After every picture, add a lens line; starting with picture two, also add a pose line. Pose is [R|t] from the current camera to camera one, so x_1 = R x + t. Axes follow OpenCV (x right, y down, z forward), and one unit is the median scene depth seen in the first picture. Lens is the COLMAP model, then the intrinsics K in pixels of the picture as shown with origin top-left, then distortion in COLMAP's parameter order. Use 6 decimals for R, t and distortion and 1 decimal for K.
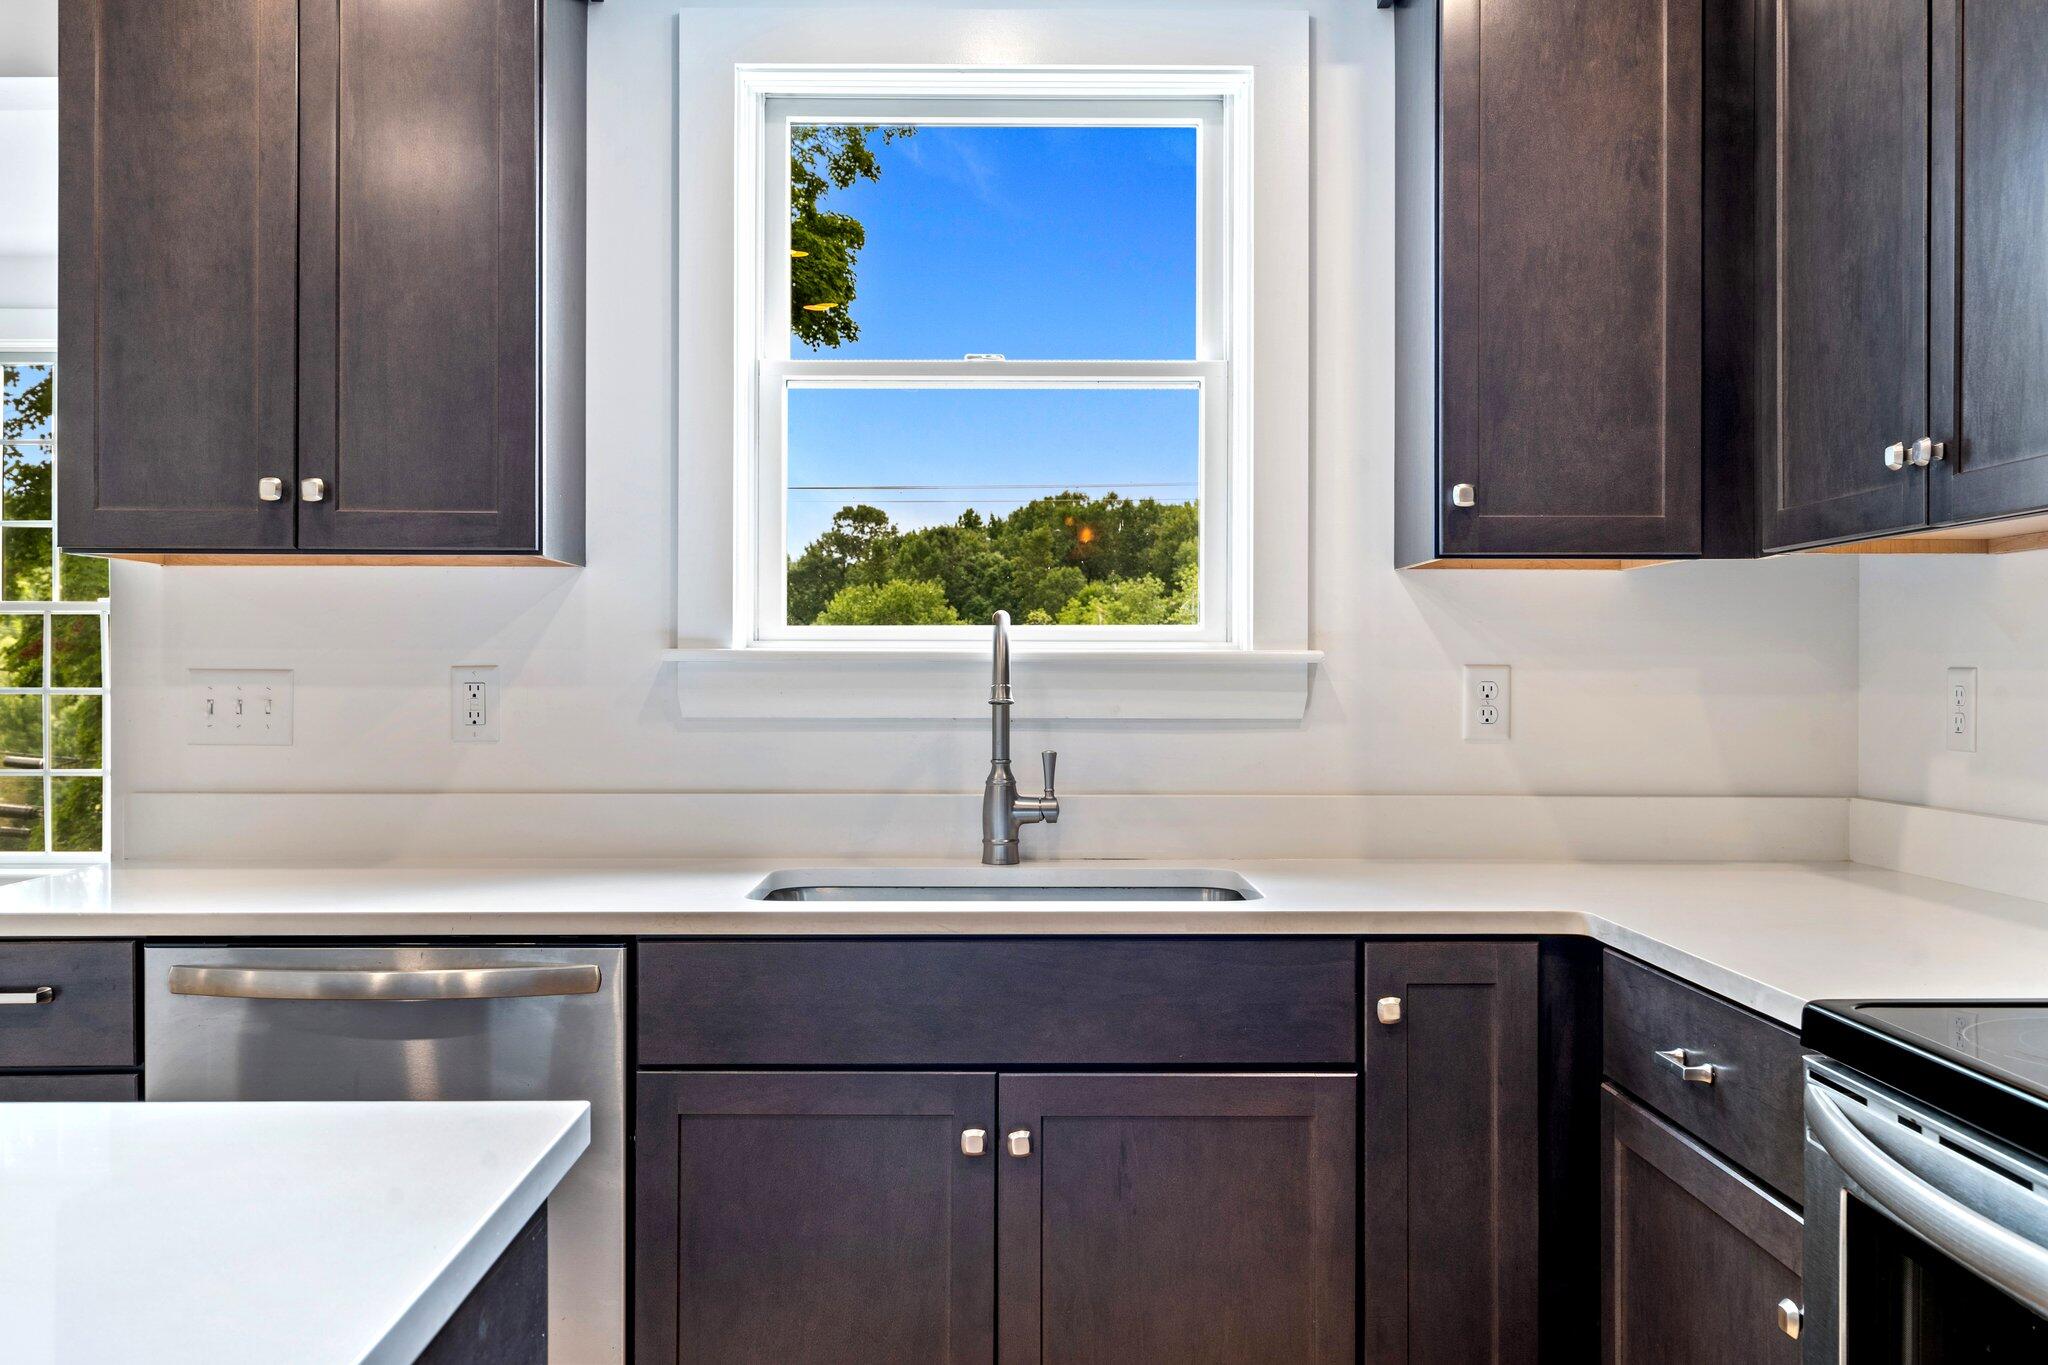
lens RADIAL K [[1838.4, 0, 1038.6], [0, 1838.4, 668.0], [0, 0, 1]] dist [-0.011929, 0.008590]
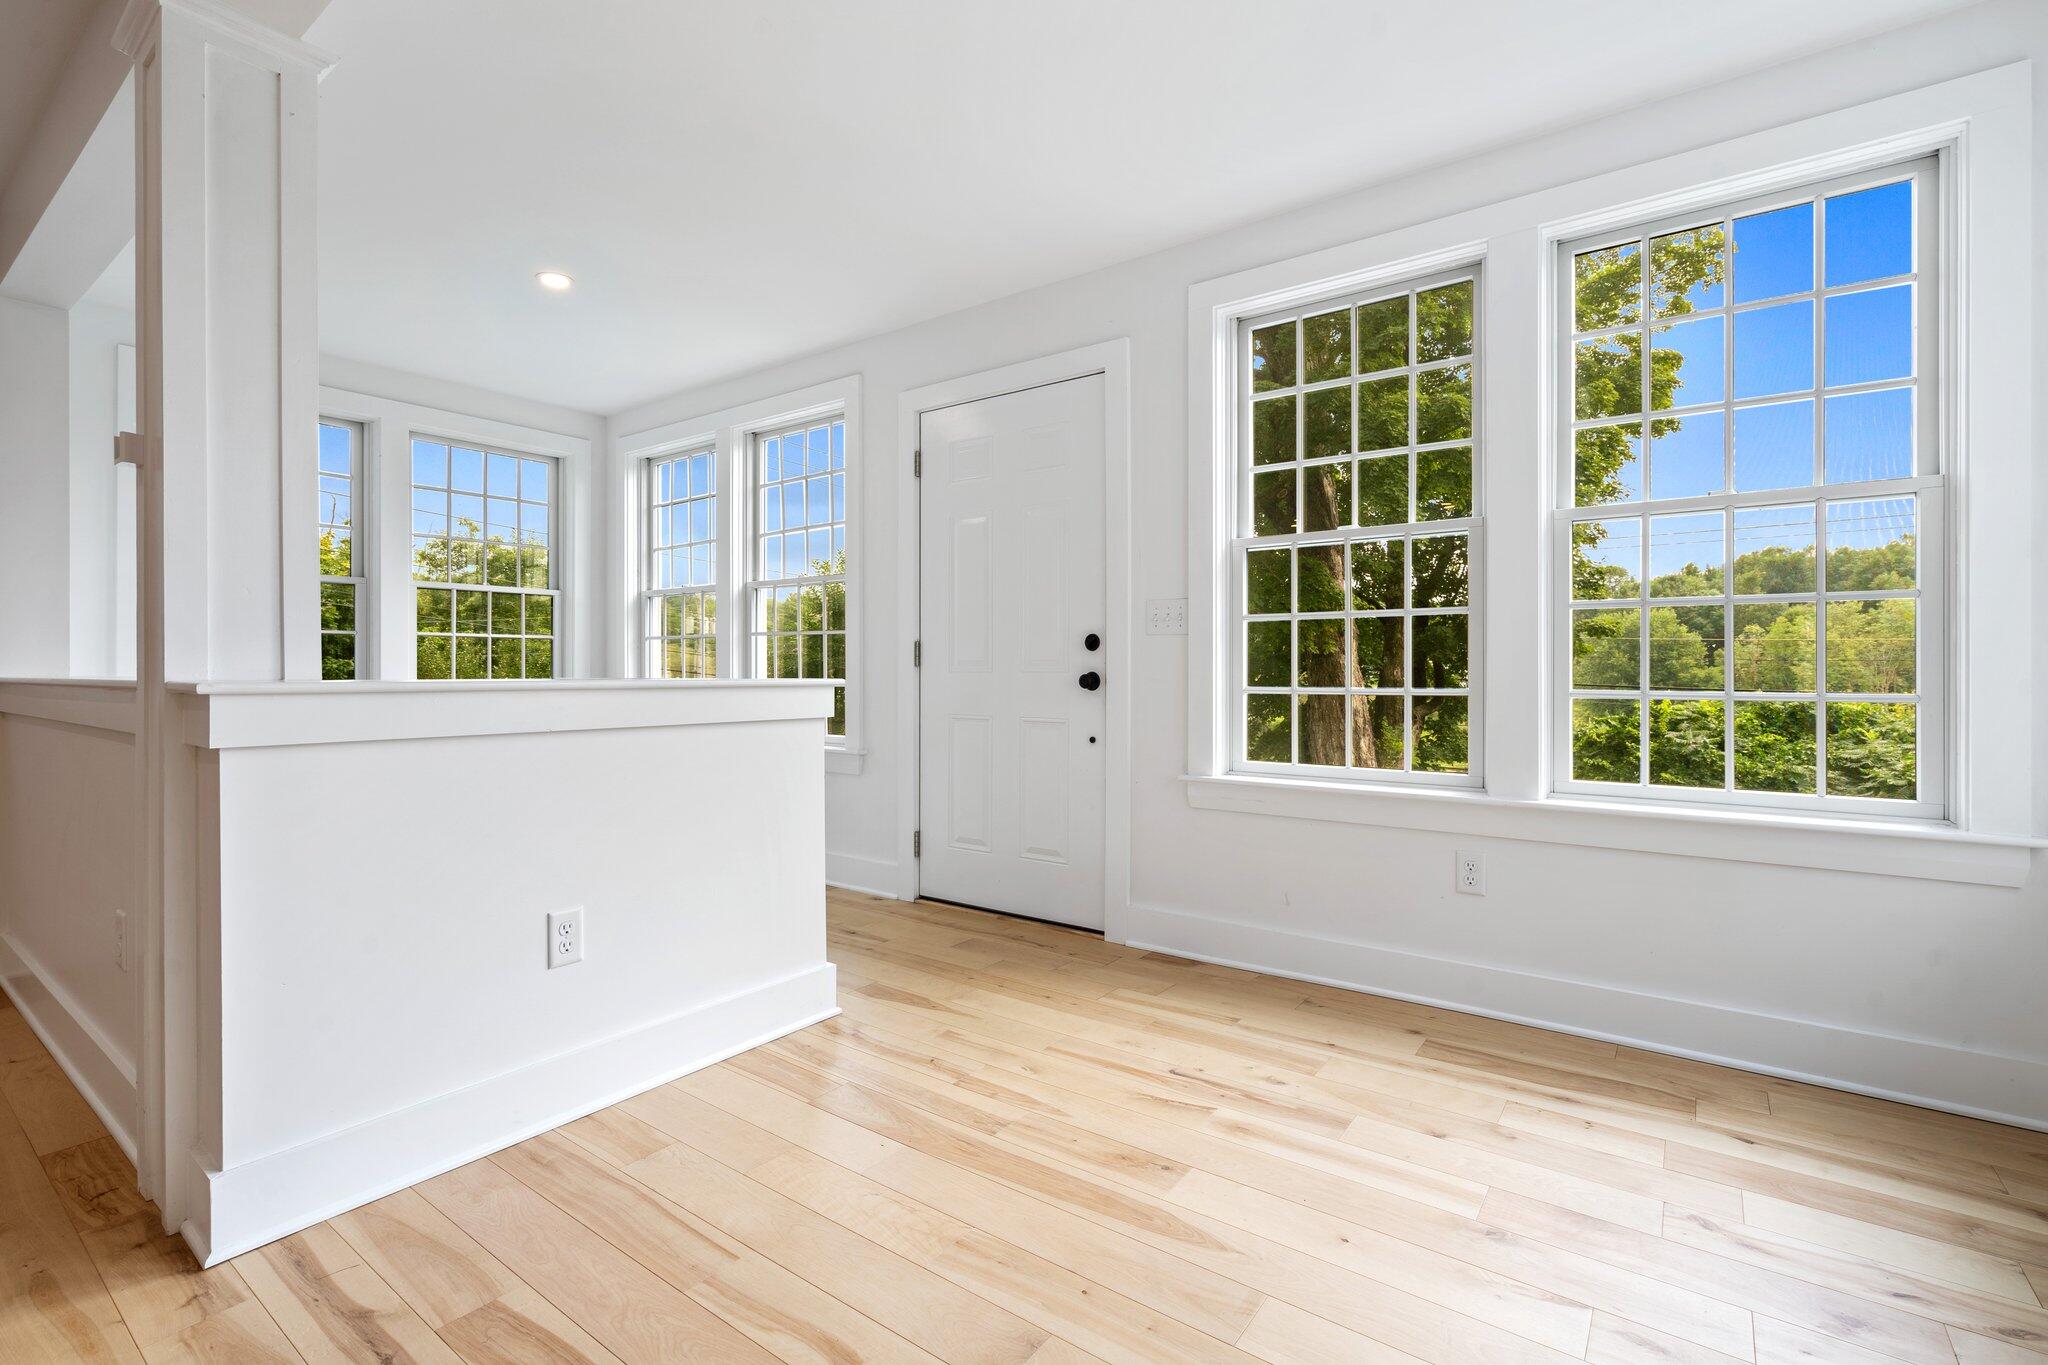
lens RADIAL K [[927.5, 0, 1034.0], [0, 927.5, 651.3], [0, 0, 1]] dist [-0.011238, 0.004205]
pose [[0.807244, -0.013299, -0.590068, -0.653910], [0.001807, 0.999797, -0.020061, 0.085983], [0.590215, 0.015128, 0.807105, 0.894690]]
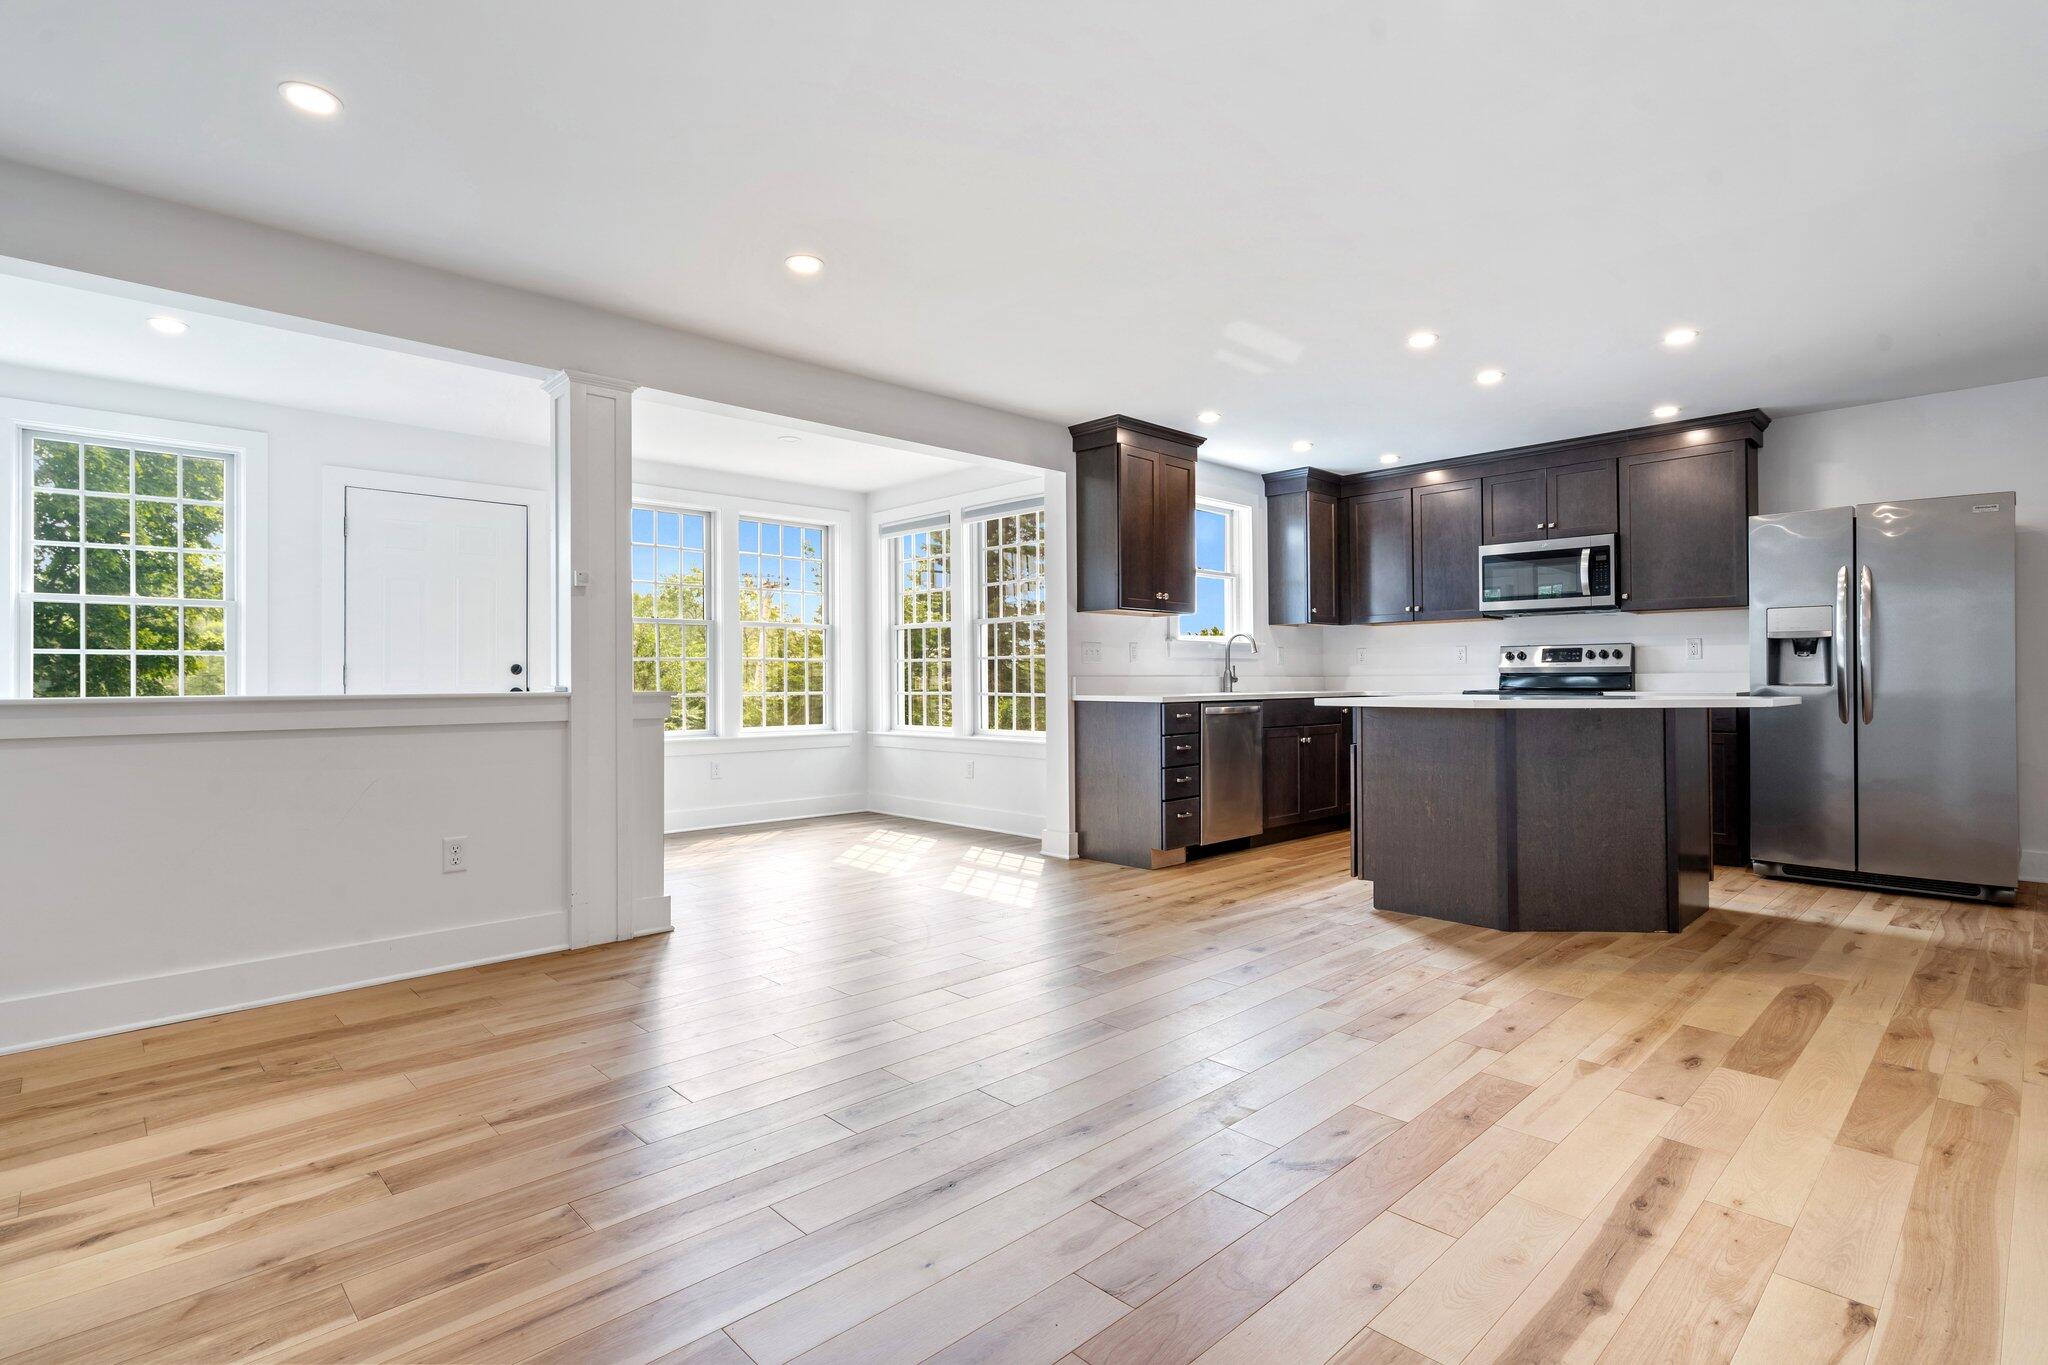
lens RADIAL K [[1002.8, 0, 1012.8], [0, 1002.8, 663.3], [0, 0, 1]] dist [0.002179, -0.000574]
pose [[0.729121, 0.005960, 0.684359, -1.959756], [0.004880, 0.999891, -0.013907, 0.070395], [-0.684368, 0.013479, 0.729013, -0.337526]]
